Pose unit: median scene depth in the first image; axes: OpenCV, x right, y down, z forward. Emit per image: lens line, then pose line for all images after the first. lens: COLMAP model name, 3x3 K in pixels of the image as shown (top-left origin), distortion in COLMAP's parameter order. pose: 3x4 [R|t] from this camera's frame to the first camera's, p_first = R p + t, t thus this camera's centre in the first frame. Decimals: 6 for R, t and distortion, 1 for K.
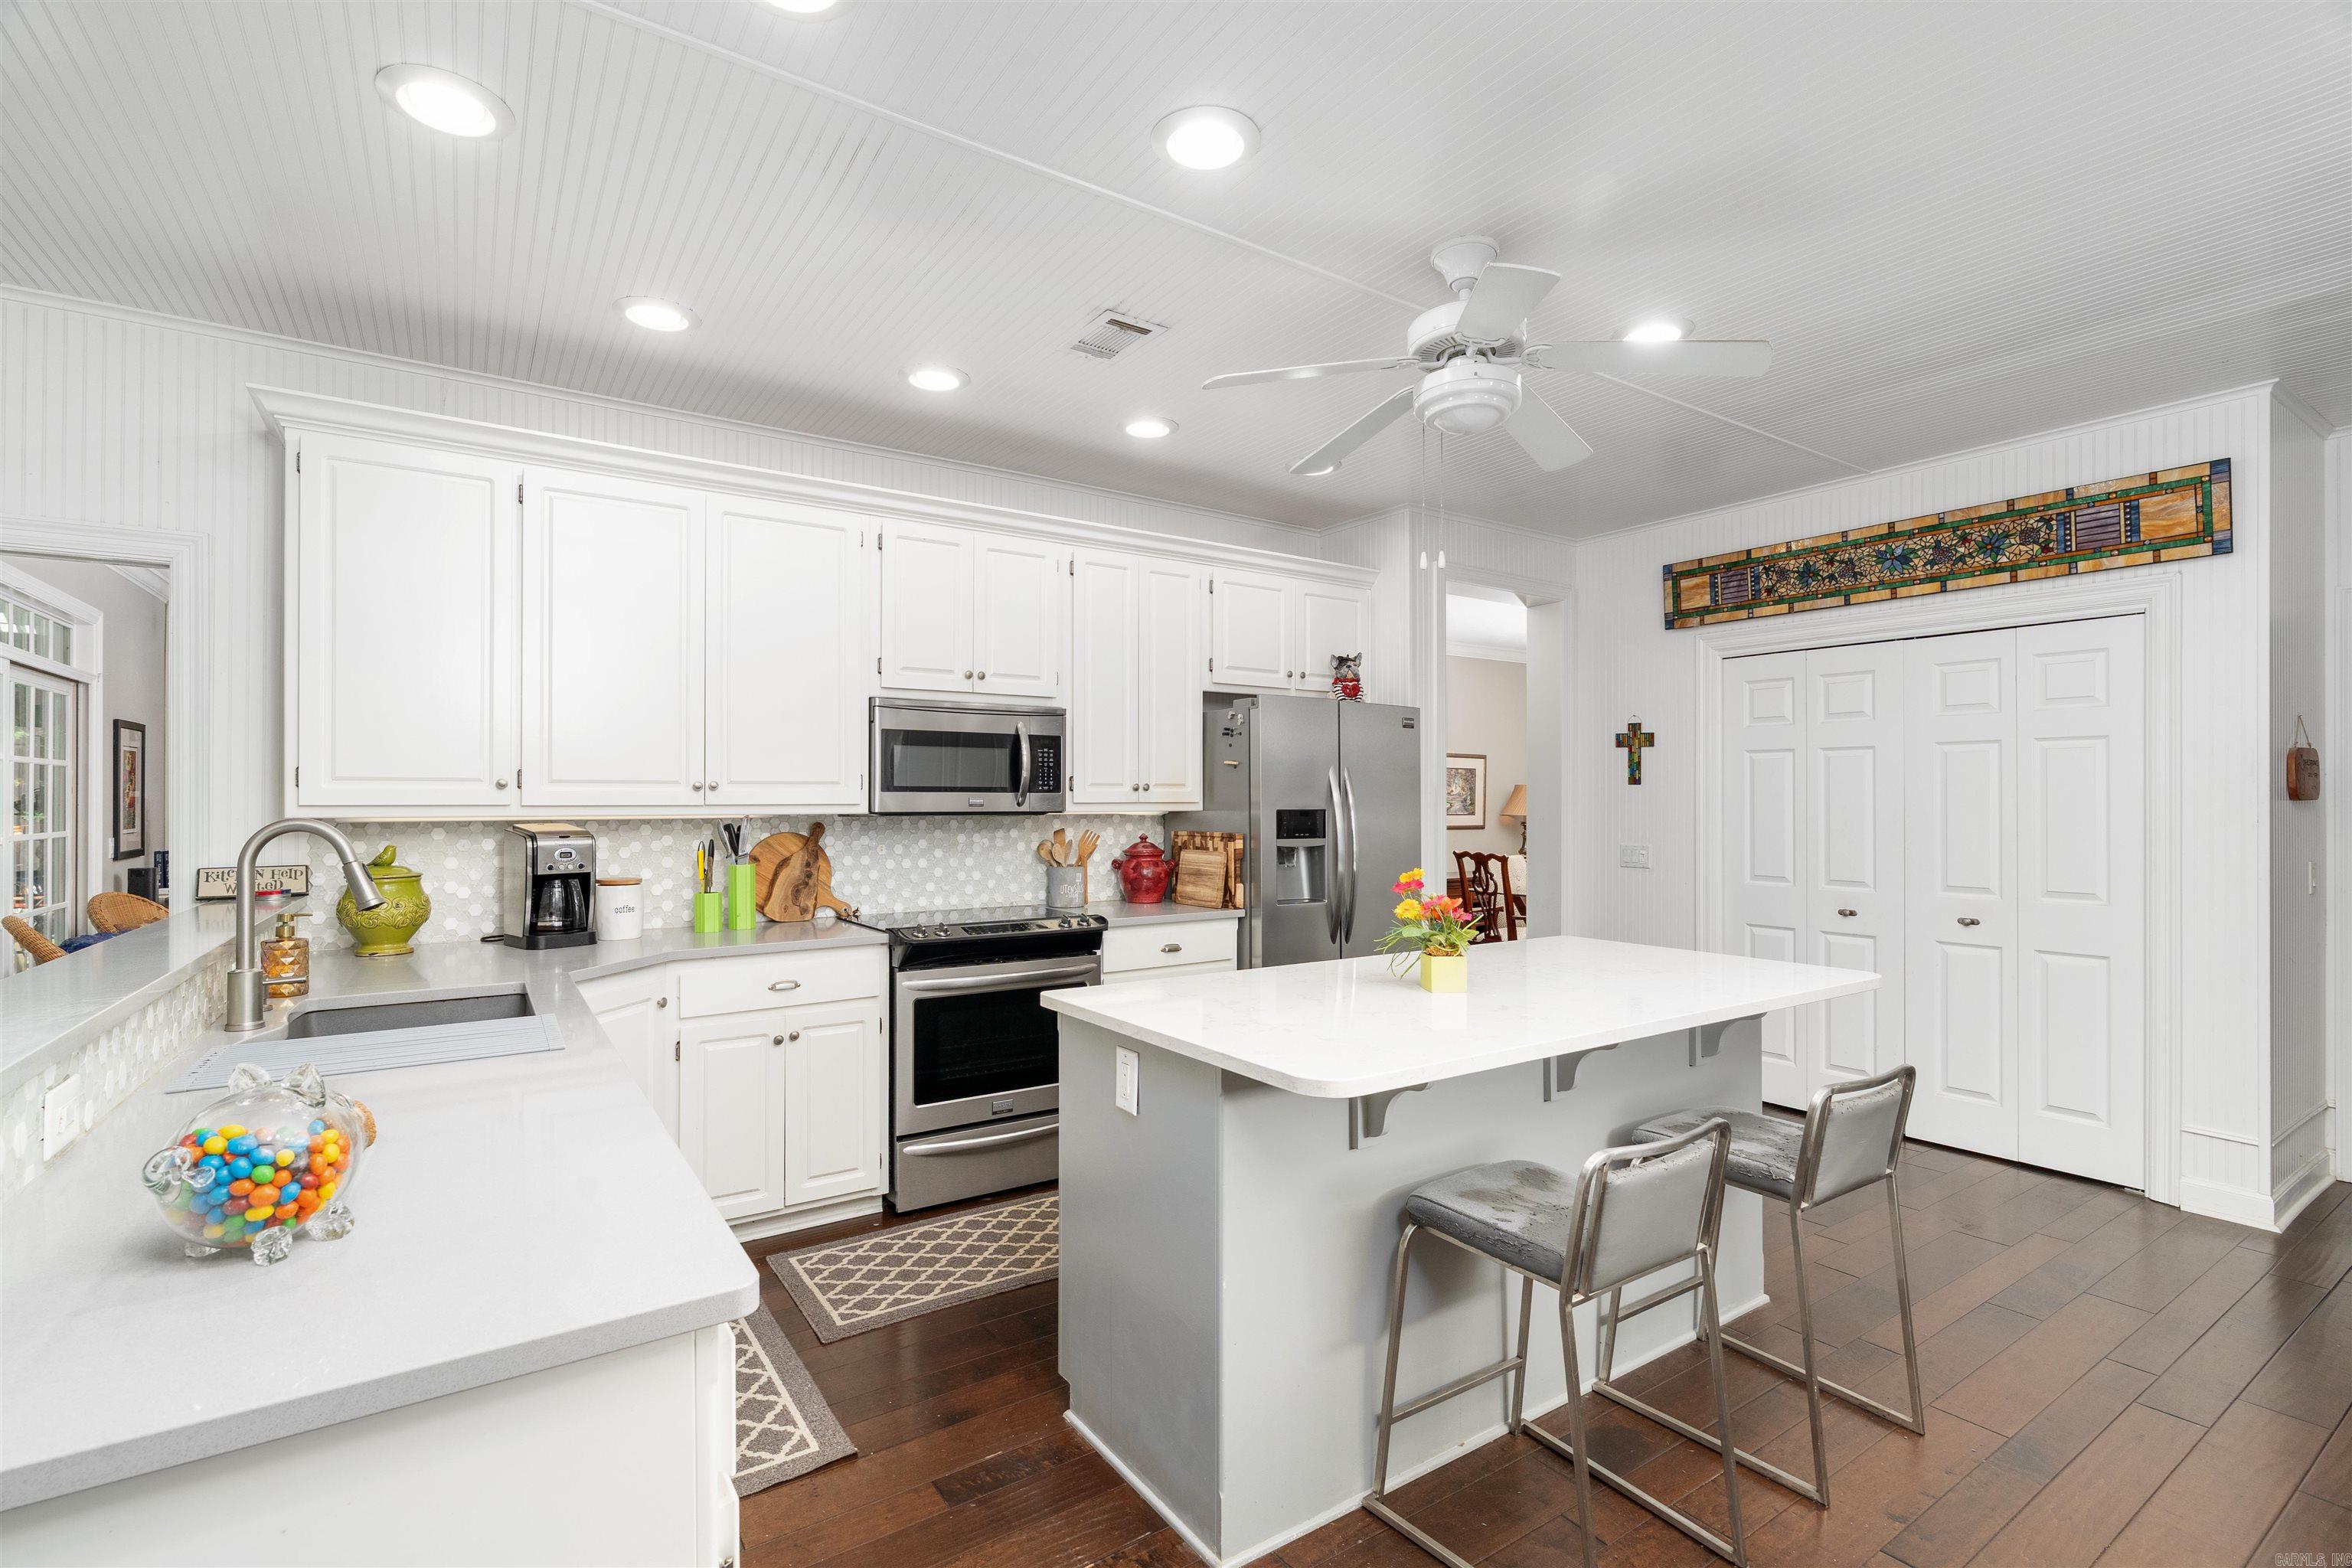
lens RADIAL K [[1083.5, 0, 1177.2], [0, 1083.5, 798.9], [0, 0, 1]] dist [-0.001285, 0.000723]
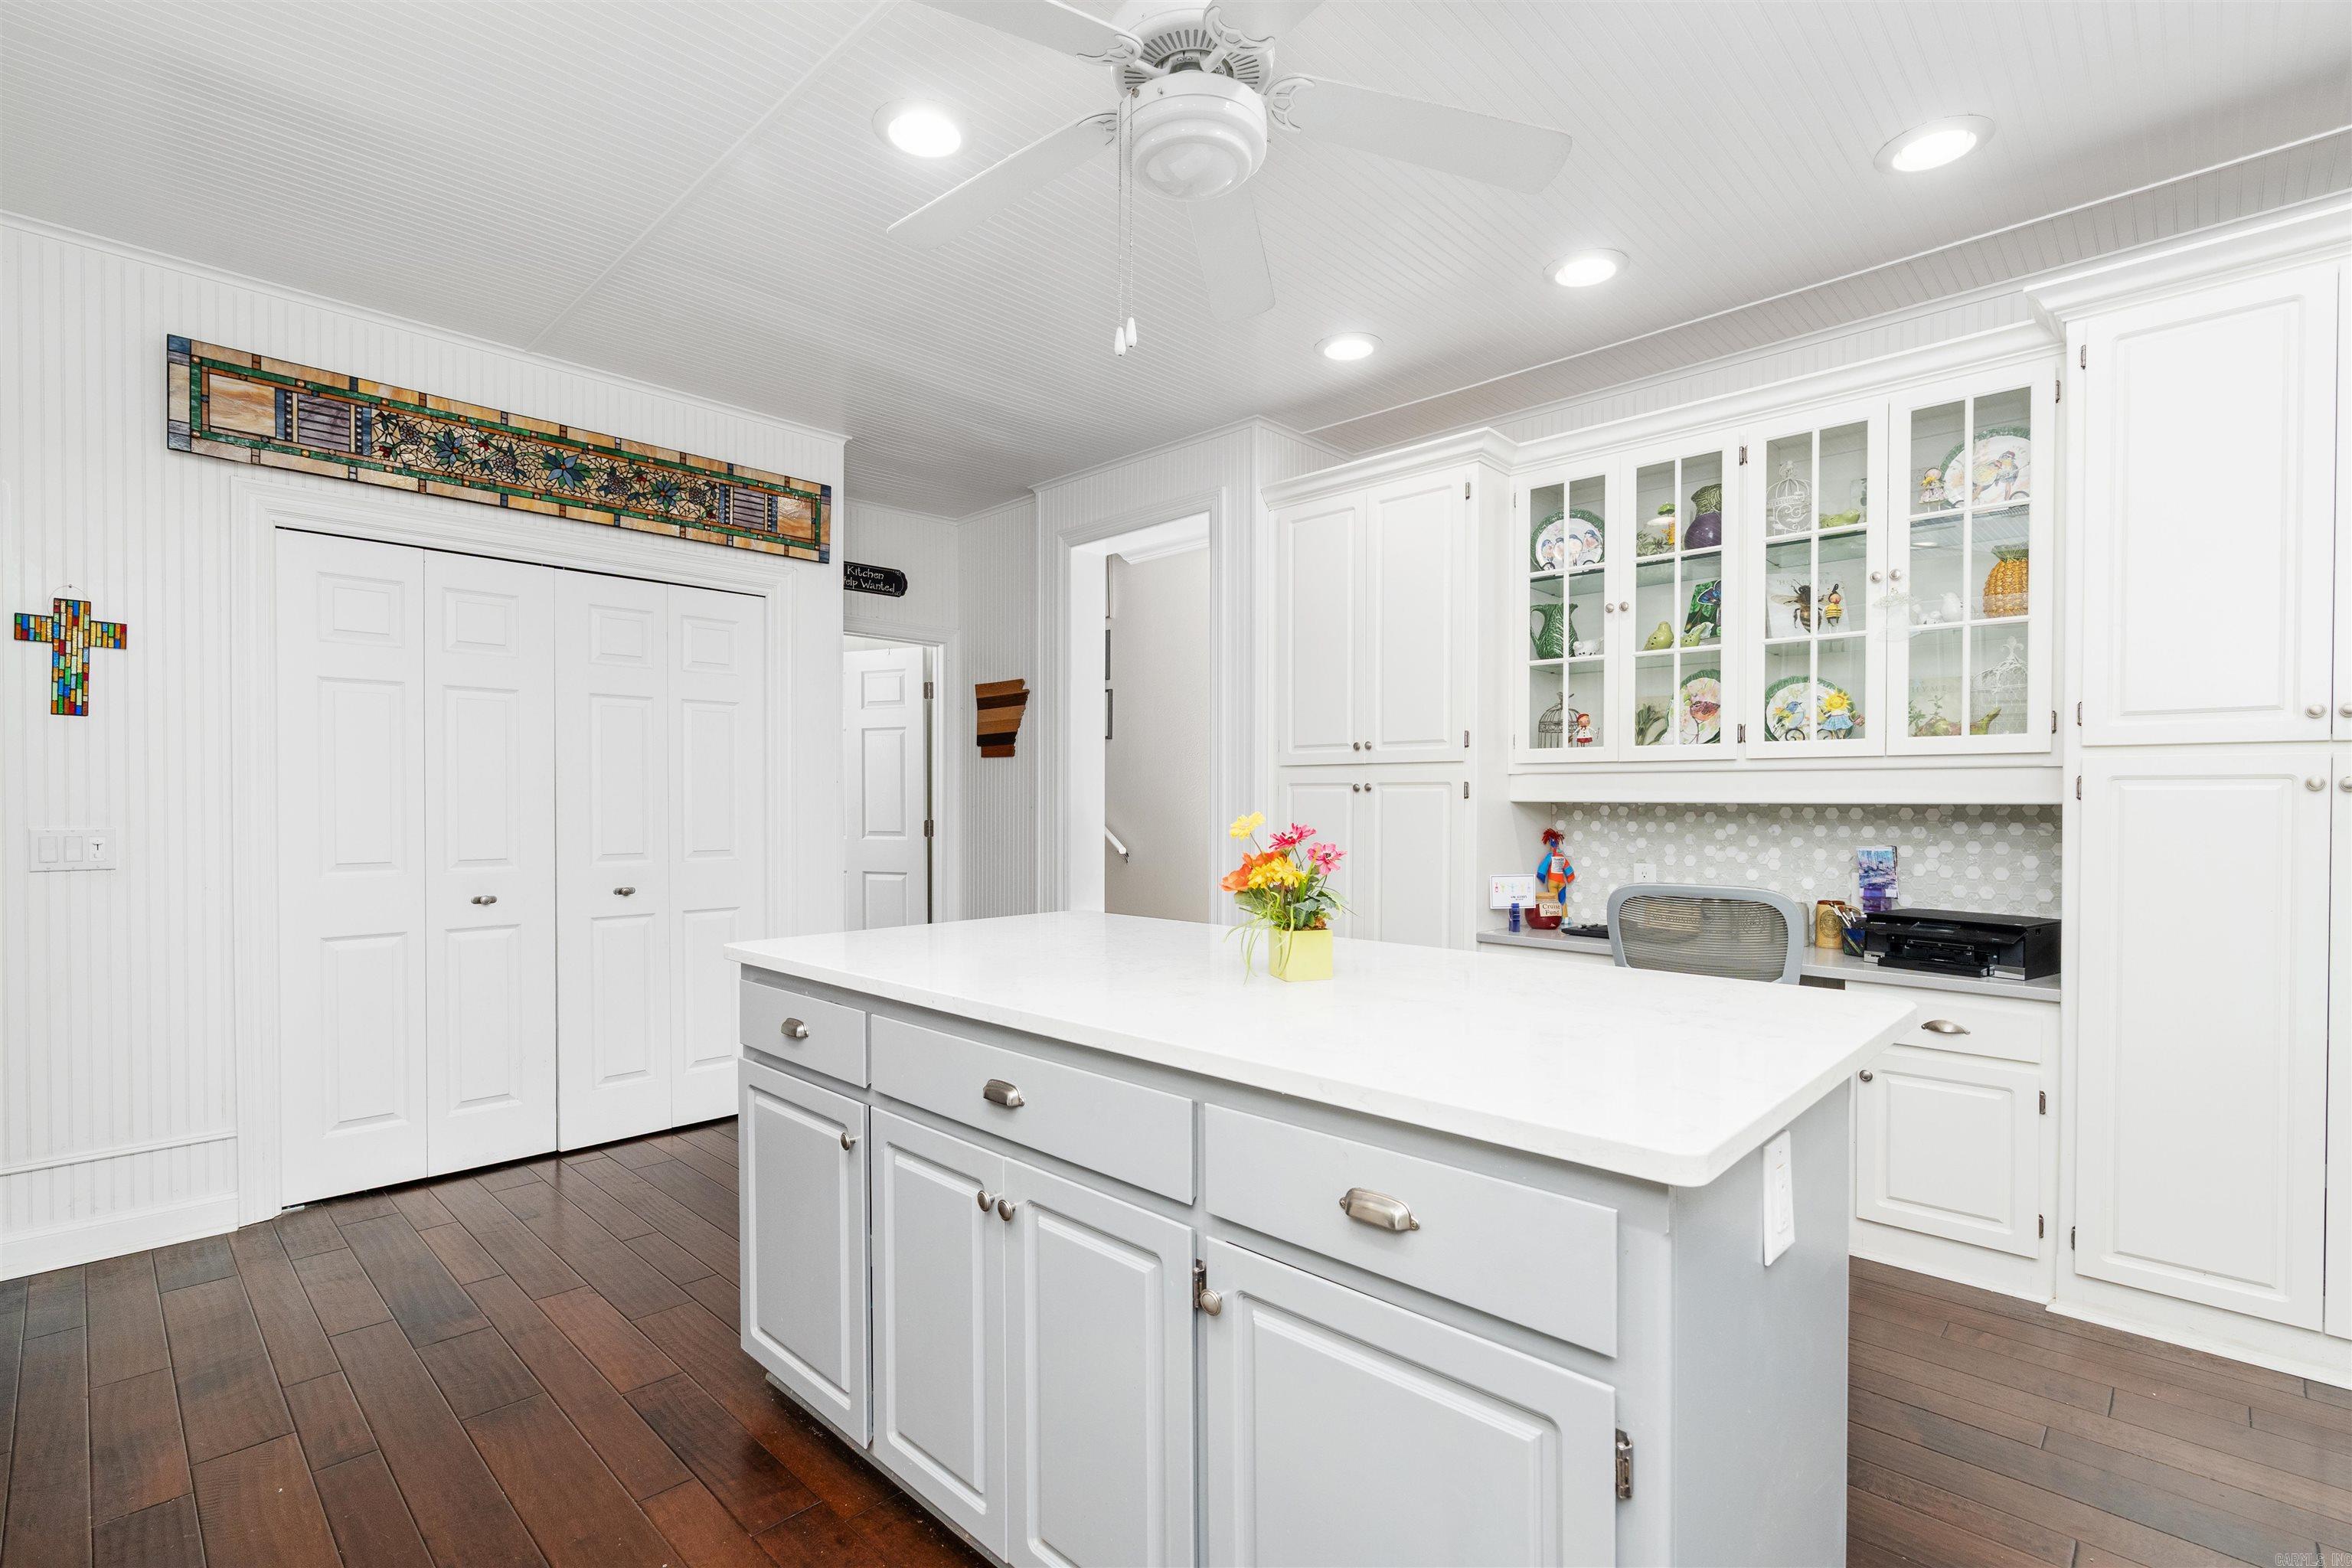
lens RADIAL K [[1083.5, 0, 1136.1], [0, 1083.5, 808.0], [0, 0, 1]] dist [-0.001285, 0.000723]
pose [[-0.186648, -0.014247, 0.982324, -0.246080], [-0.010296, 0.999868, 0.012545, 0.024939], [-0.982373, -0.007772, -0.186770, 0.712436]]
